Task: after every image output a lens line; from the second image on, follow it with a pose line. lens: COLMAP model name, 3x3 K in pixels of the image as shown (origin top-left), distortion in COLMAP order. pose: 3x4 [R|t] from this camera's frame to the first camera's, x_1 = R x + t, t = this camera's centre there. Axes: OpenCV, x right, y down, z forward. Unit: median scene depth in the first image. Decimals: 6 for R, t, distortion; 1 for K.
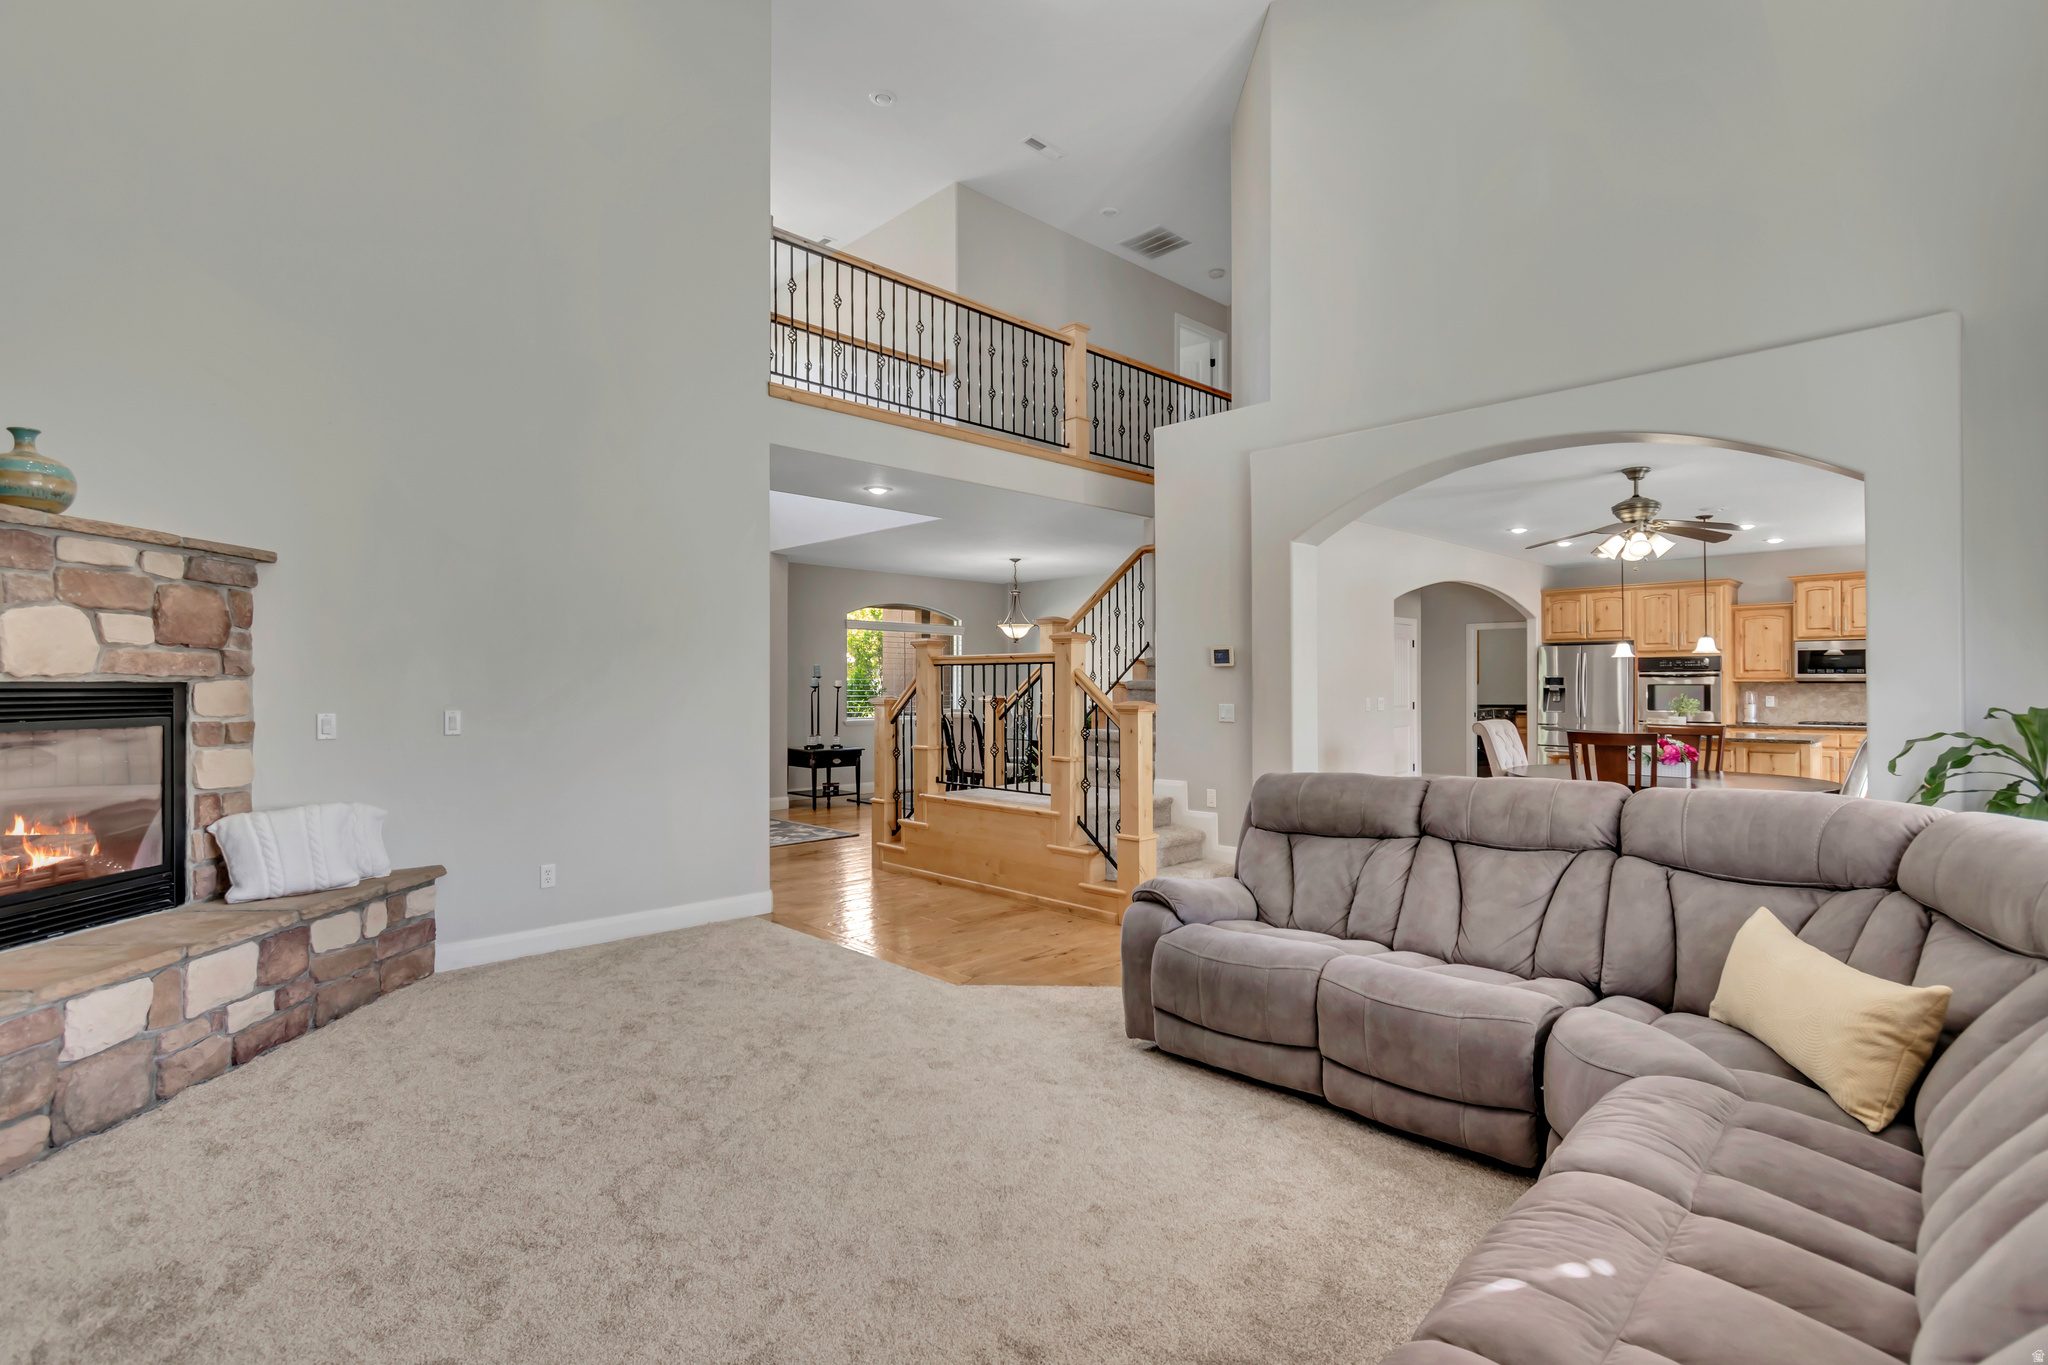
lens RADIAL K [[965.4, 0, 1036.5], [0, 965.4, 679.0], [0, 0, 1]] dist [0.000881, -0.000208]
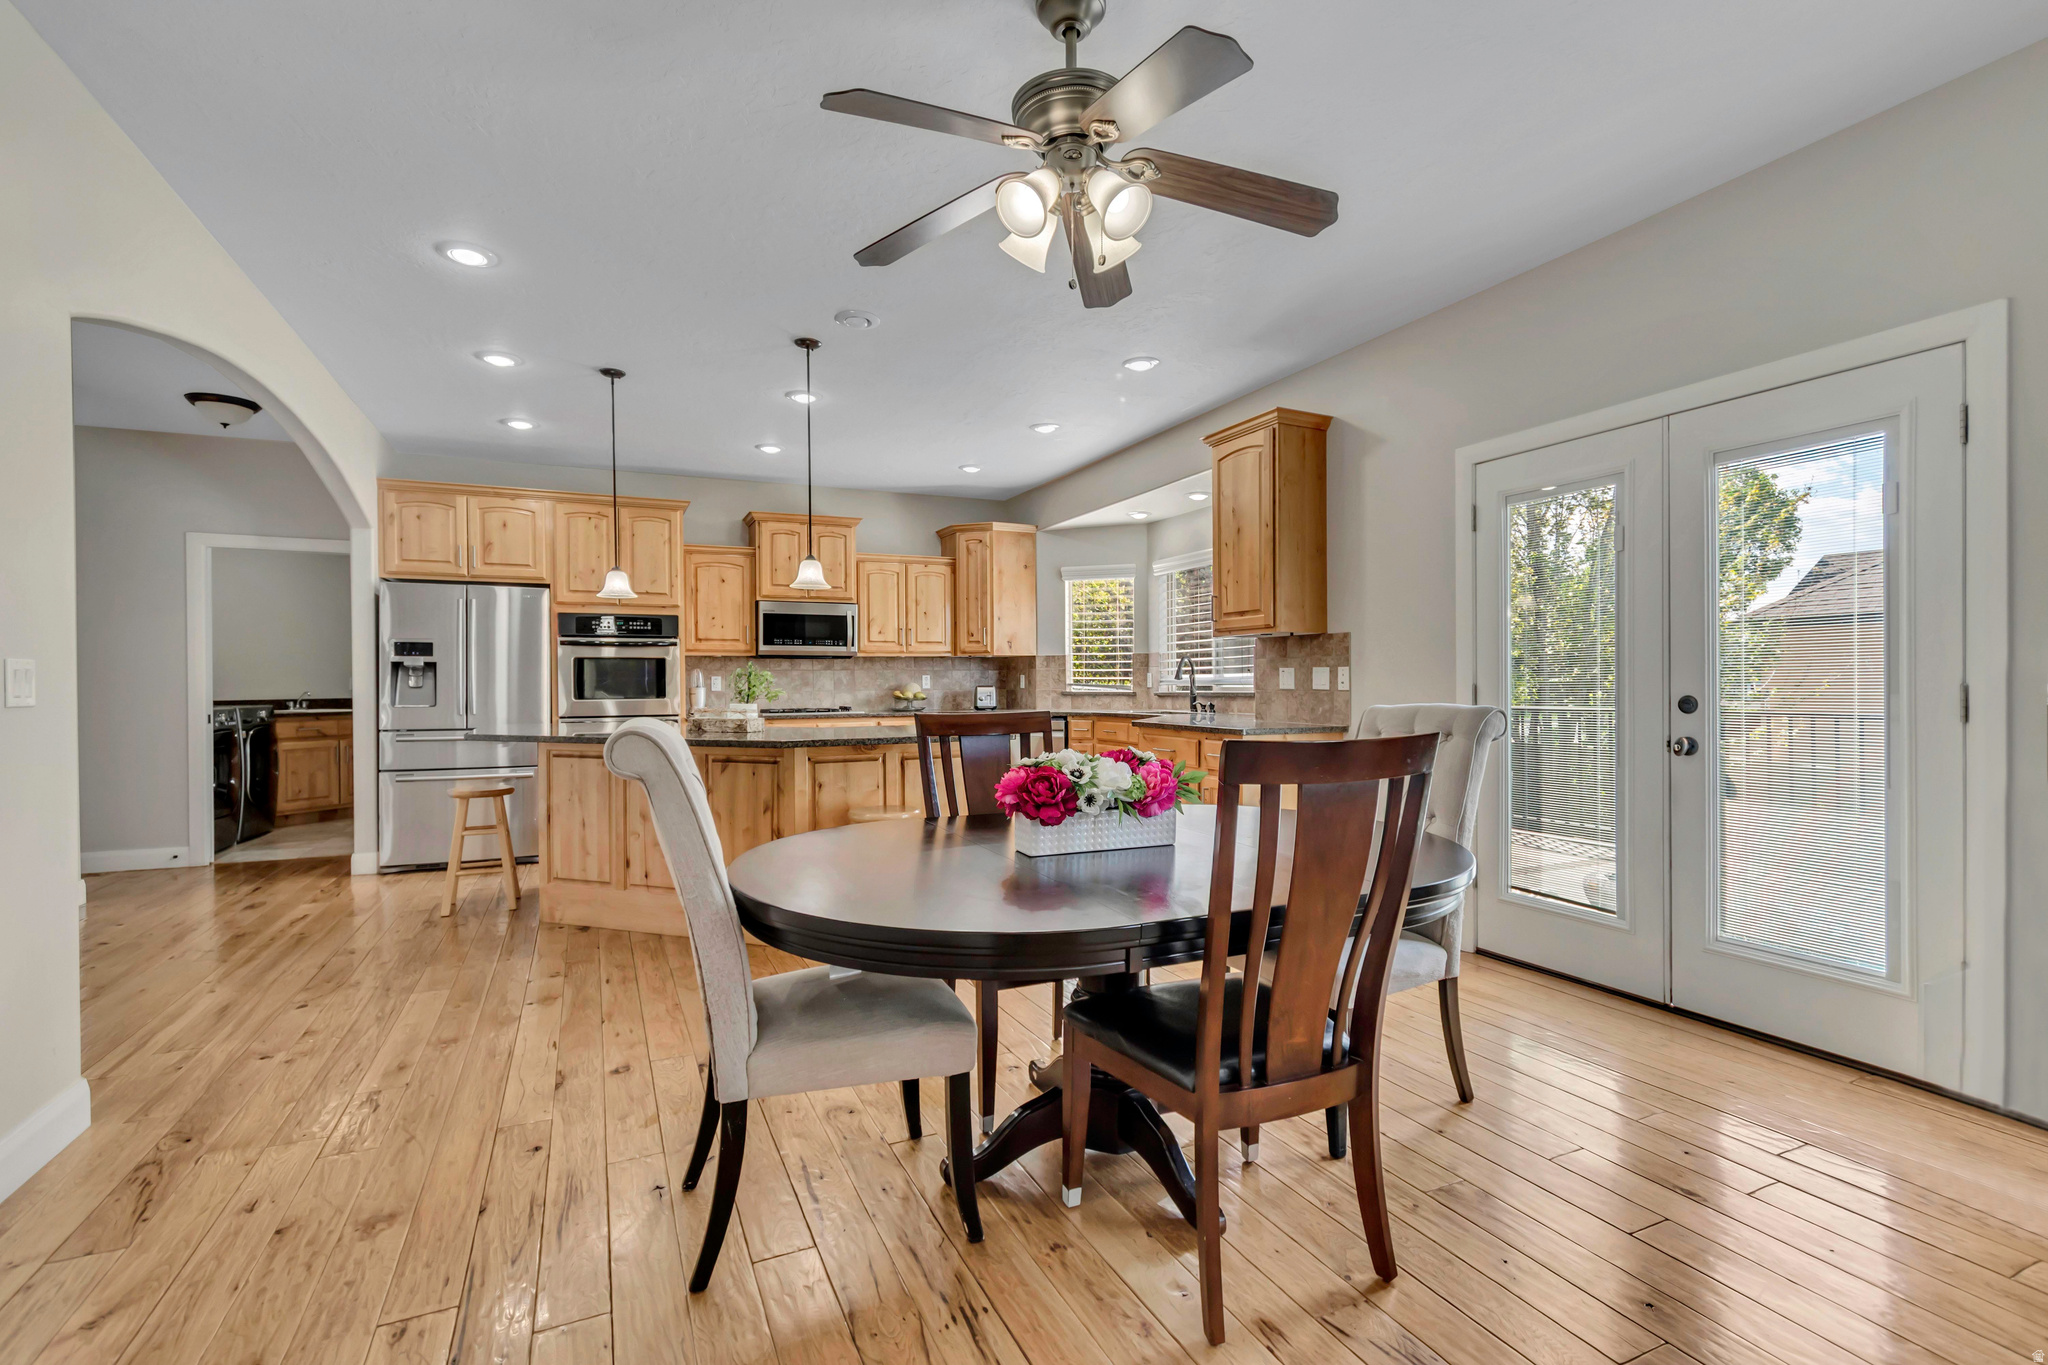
lens RADIAL K [[912.7, 0, 1030.5], [0, 912.7, 703.8], [0, 0, 1]] dist [-0.001112, 0.001667]
pose [[0.327355, -0.022218, 0.944640, 0.188939], [-0.000544, 0.999719, 0.023702, 0.022806], [-0.944901, -0.008273, 0.327251, 0.567965]]
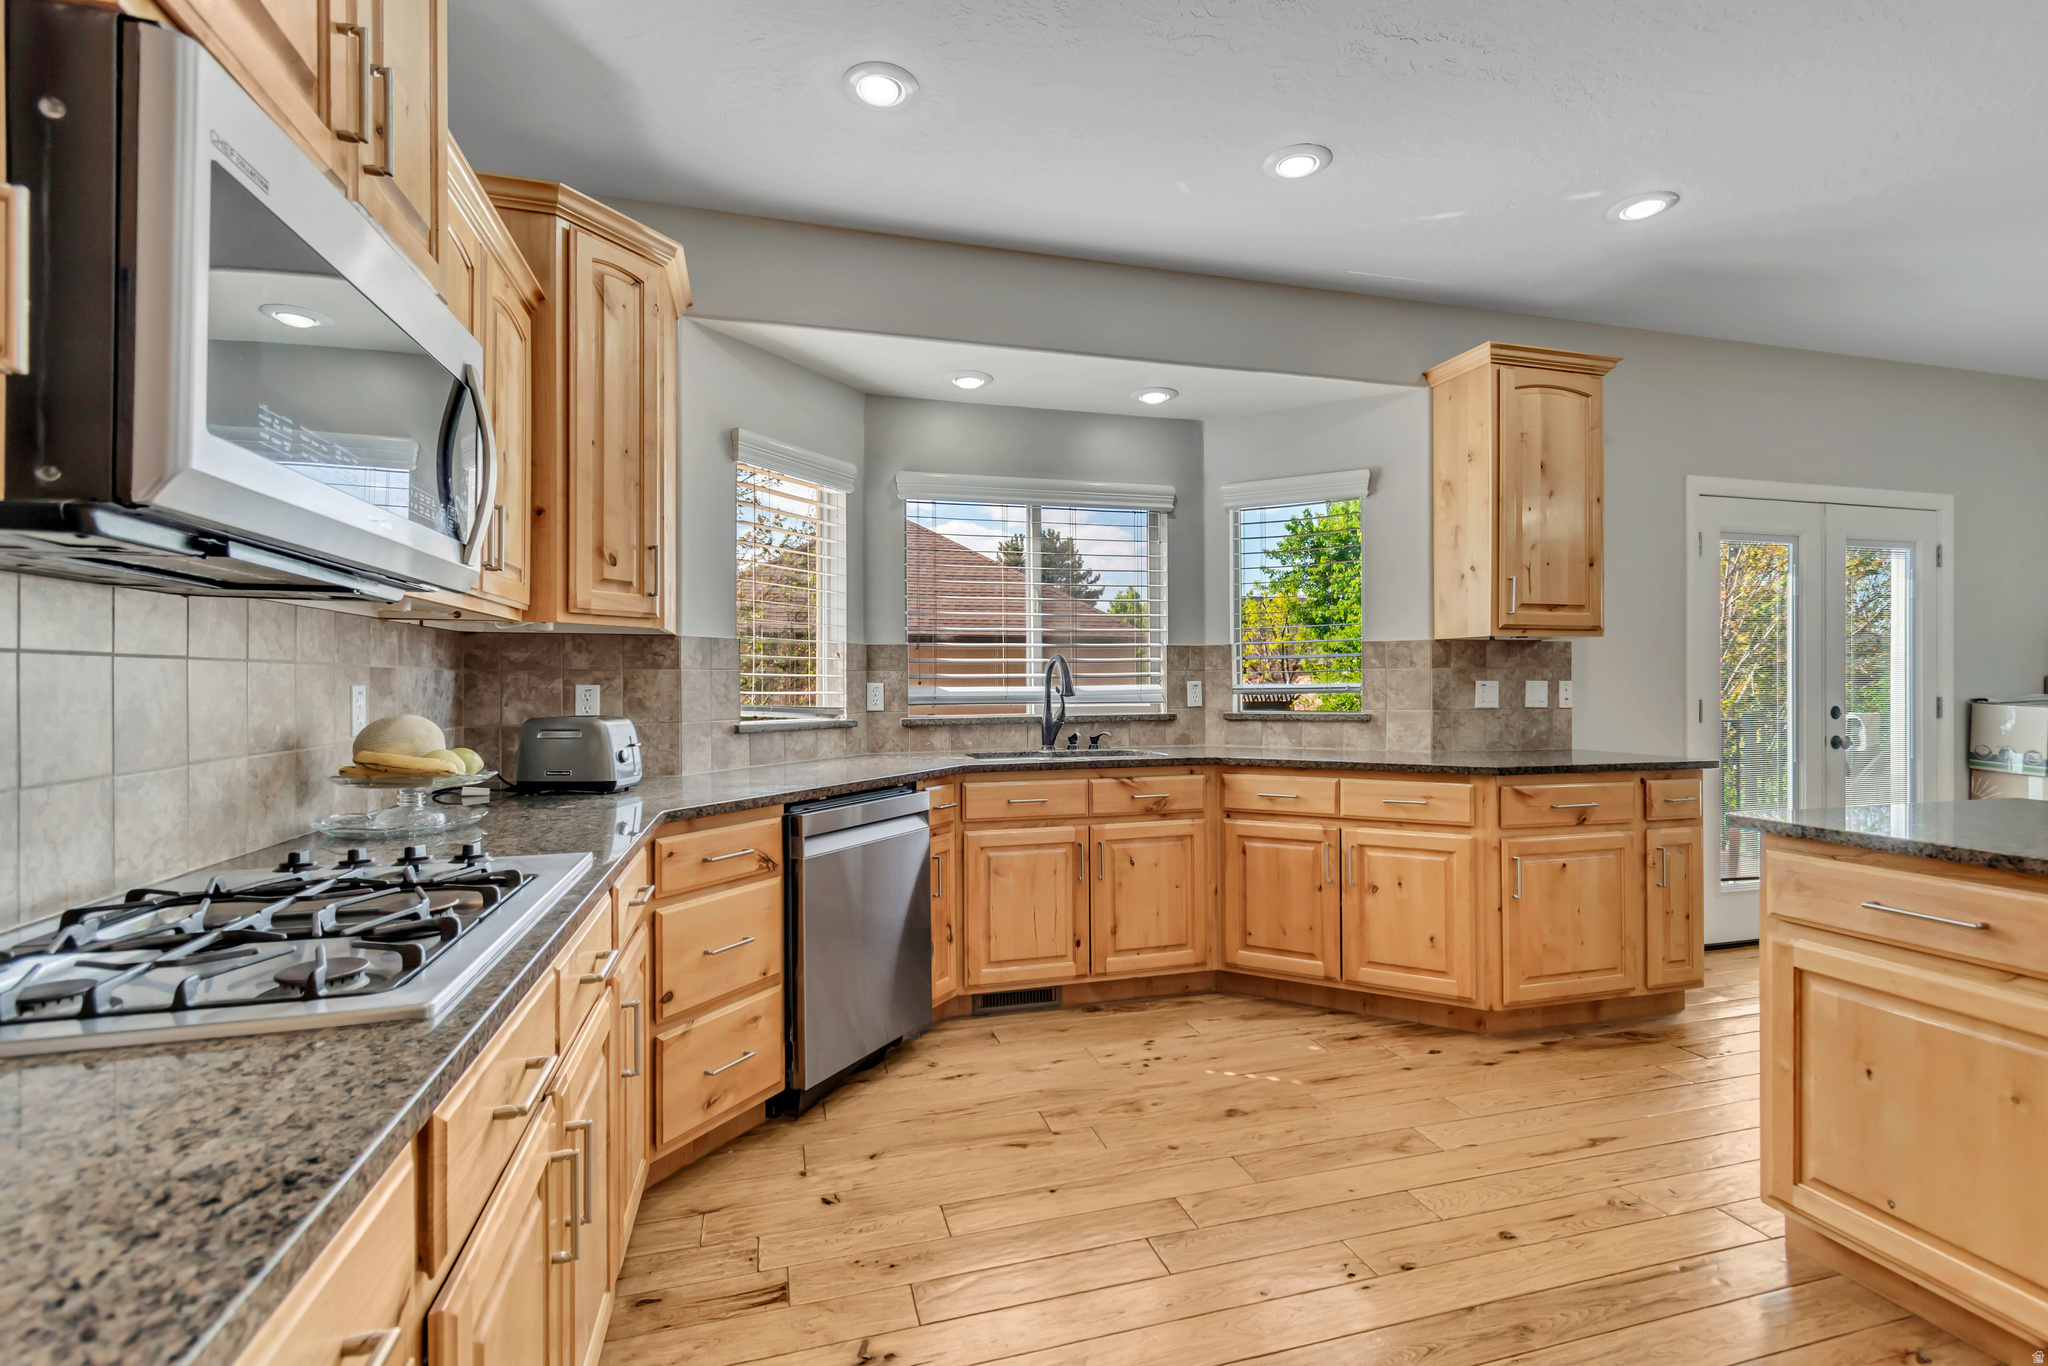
lens RADIAL K [[912.7, 0, 1016.8], [0, 912.7, 685.7], [0, 0, 1]] dist [-0.001112, 0.001667]
pose [[-0.873235, 0.004473, 0.487279, 0.674215], [0.002566, 0.999986, -0.004581, 0.018615], [-0.487293, -0.002750, -0.873234, 1.020583]]
